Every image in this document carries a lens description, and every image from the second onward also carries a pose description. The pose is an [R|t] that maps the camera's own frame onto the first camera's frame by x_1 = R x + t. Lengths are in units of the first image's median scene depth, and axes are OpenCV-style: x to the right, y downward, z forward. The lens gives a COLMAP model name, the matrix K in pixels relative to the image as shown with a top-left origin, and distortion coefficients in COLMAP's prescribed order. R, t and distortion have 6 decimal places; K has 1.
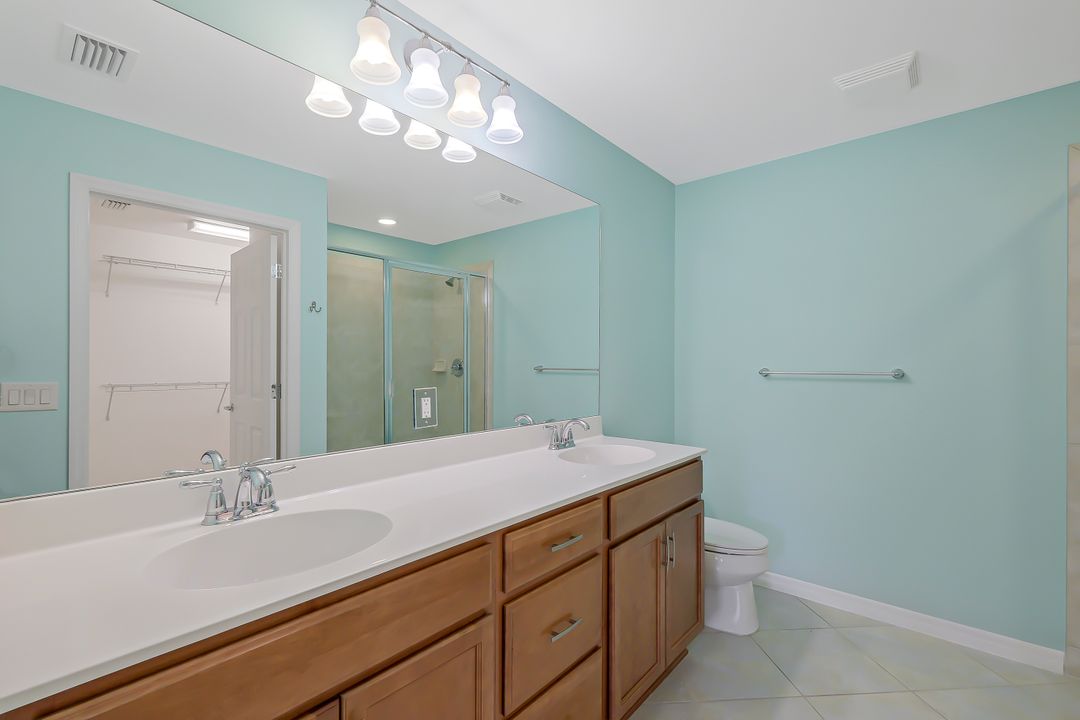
lens RADIAL K [[472.5, 0, 542.3], [0, 472.5, 363.9], [0, 0, 1]] dist [-0.000209, 0.000276]
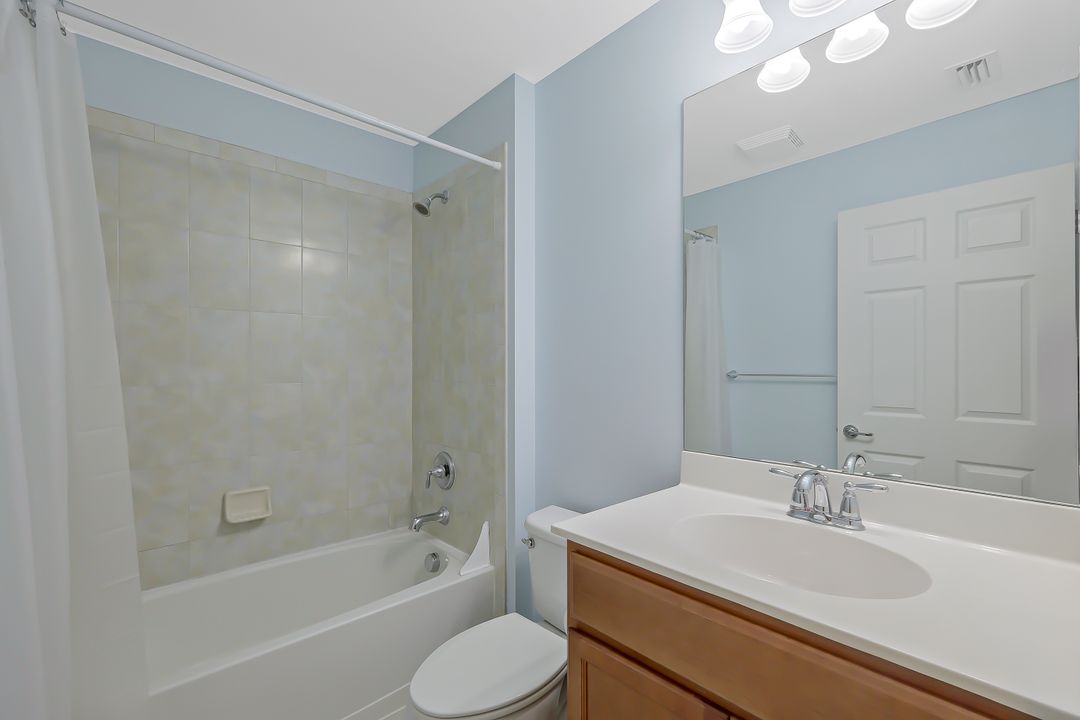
lens RADIAL K [[472.5, 0, 542.3], [0, 472.5, 363.9], [0, 0, 1]] dist [-0.000209, 0.000276]
pose [[-0.110655, -0.012579, -0.993779, 0.437588], [0.000024, 0.999920, -0.012660, 0.002545], [0.993859, -0.001425, -0.110646, 0.538602]]
